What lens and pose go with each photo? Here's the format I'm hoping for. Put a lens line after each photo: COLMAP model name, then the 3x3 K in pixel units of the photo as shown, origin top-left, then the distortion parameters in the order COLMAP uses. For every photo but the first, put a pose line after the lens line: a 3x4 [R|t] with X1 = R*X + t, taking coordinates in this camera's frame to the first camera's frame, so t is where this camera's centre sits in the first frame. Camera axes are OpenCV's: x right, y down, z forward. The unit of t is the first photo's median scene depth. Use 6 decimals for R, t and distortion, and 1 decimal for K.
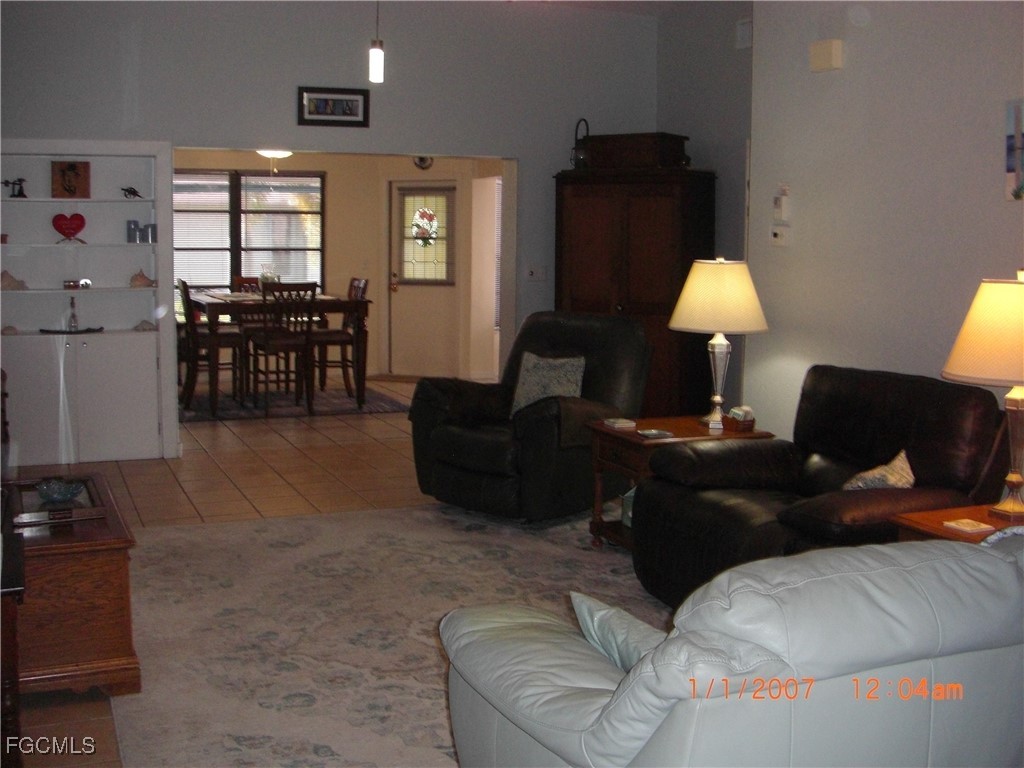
lens RADIAL K [[1153.5, 0, 511.9], [0, 1153.5, 335.7], [0, 0, 1]] dist [-0.184094, 0.171517]
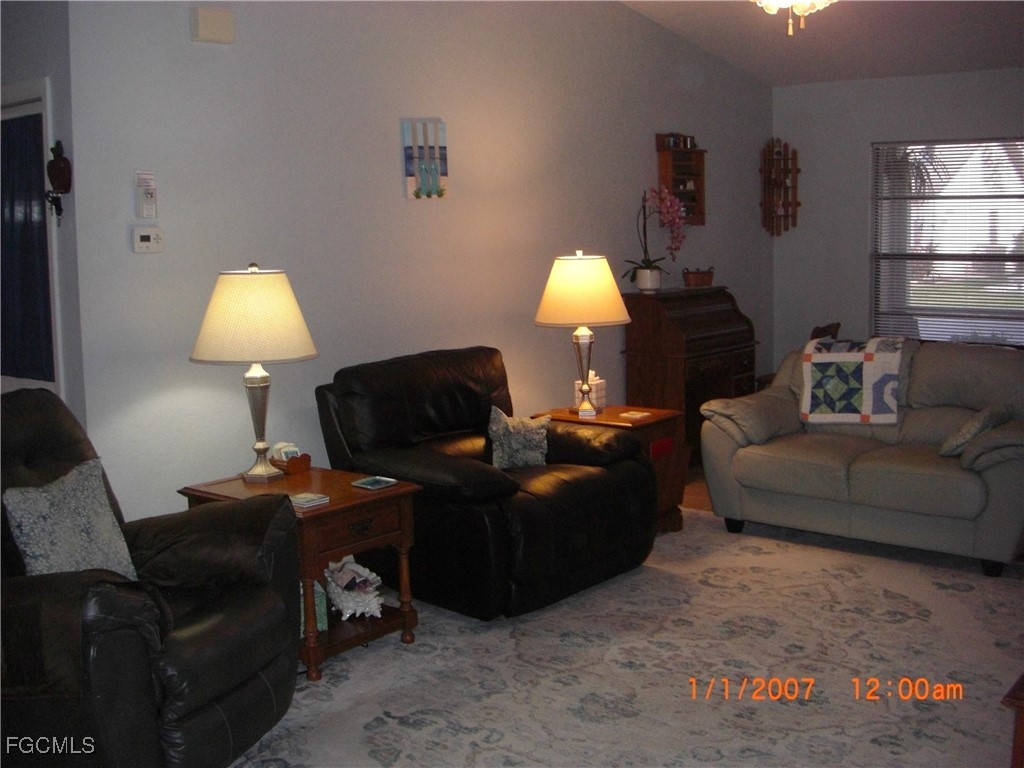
lens RADIAL K [[1153.5, 0, 511.9], [0, 1153.5, 335.7], [0, 0, 1]] dist [-0.184094, 0.171517]
pose [[-0.451293, -0.088170, 0.888009, -0.745075], [0.091990, 0.985209, 0.144571, -0.147837], [-0.887622, 0.146932, -0.436508, 1.492263]]
